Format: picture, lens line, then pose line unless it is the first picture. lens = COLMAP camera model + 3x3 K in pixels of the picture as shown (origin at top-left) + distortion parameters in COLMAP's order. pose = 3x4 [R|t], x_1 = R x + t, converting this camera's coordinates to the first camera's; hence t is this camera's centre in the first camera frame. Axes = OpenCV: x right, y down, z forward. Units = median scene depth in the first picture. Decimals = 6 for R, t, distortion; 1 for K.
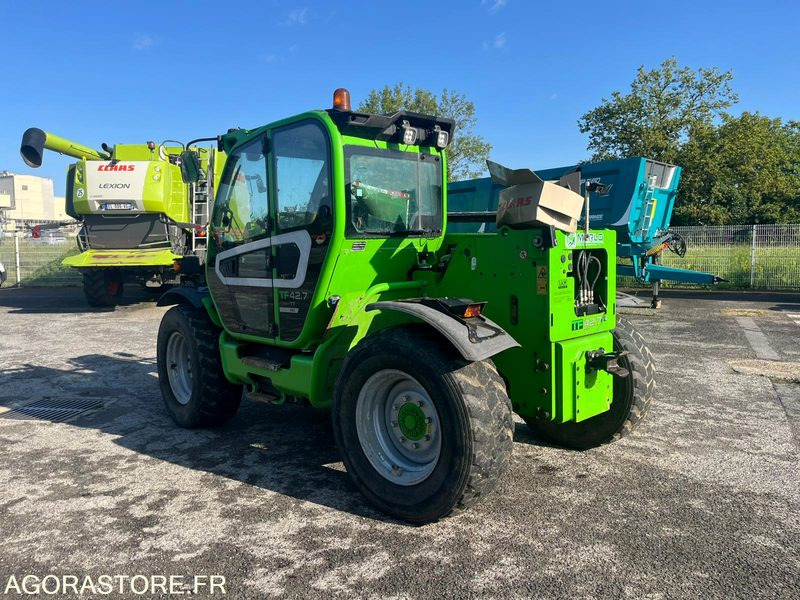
lens RADIAL K [[594.6, 0, 400.0], [0, 594.6, 300.0], [0, 0, 1]] dist [0.027829, -0.005086]
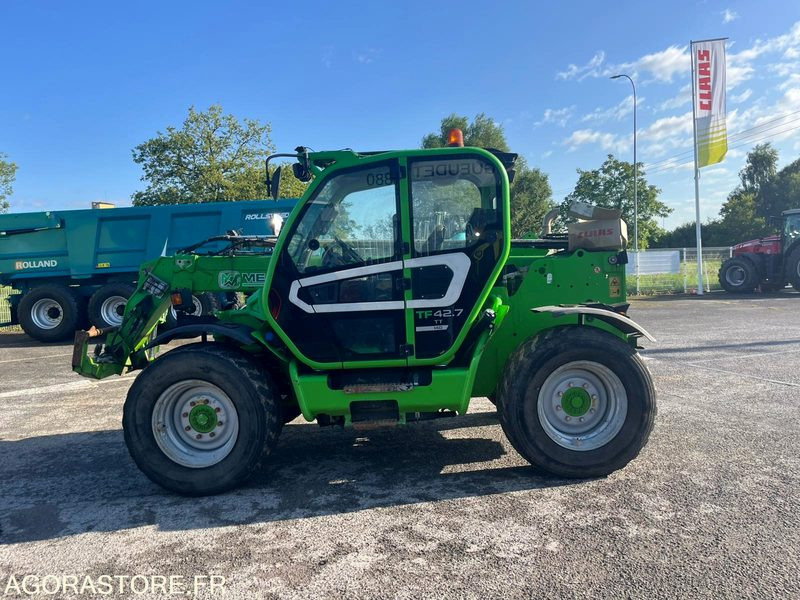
lens RADIAL K [[594.6, 0, 400.0], [0, 594.6, 300.0], [0, 0, 1]] dist [0.027829, -0.005086]
pose [[0.717593, -0.051047, 0.694589, -0.946503], [0.089049, 0.995850, -0.018810, -0.018405], [-0.690746, 0.075350, 0.719161, 0.271455]]
